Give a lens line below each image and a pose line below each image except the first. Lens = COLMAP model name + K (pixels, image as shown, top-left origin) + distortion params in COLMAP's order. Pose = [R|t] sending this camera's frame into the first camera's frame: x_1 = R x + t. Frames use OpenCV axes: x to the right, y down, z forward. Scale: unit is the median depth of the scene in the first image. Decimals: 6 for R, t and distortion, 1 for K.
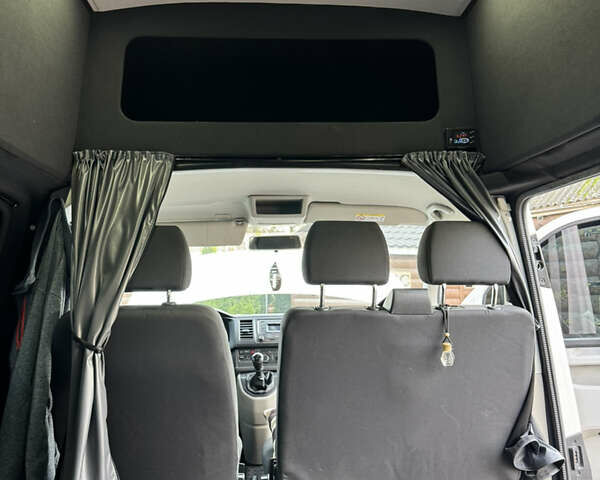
lens RADIAL K [[554.2, 0, 292.4], [0, 554.2, 240.9], [0, 0, 1]] dist [0.148741, -0.213180]
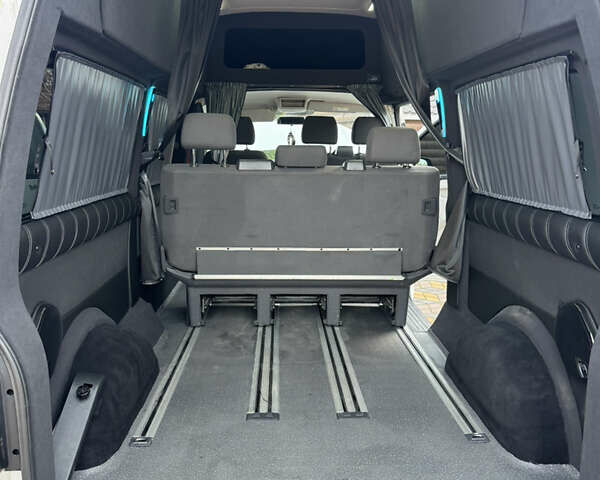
lens RADIAL K [[554.2, 0, 292.4], [0, 554.2, 240.9], [0, 0, 1]] dist [0.148741, -0.213180]
pose [[0.998875, 0.031071, -0.035819, 0.076667], [-0.021174, 0.968177, 0.249368, -0.105851], [0.042427, -0.248329, 0.967746, -1.342192]]
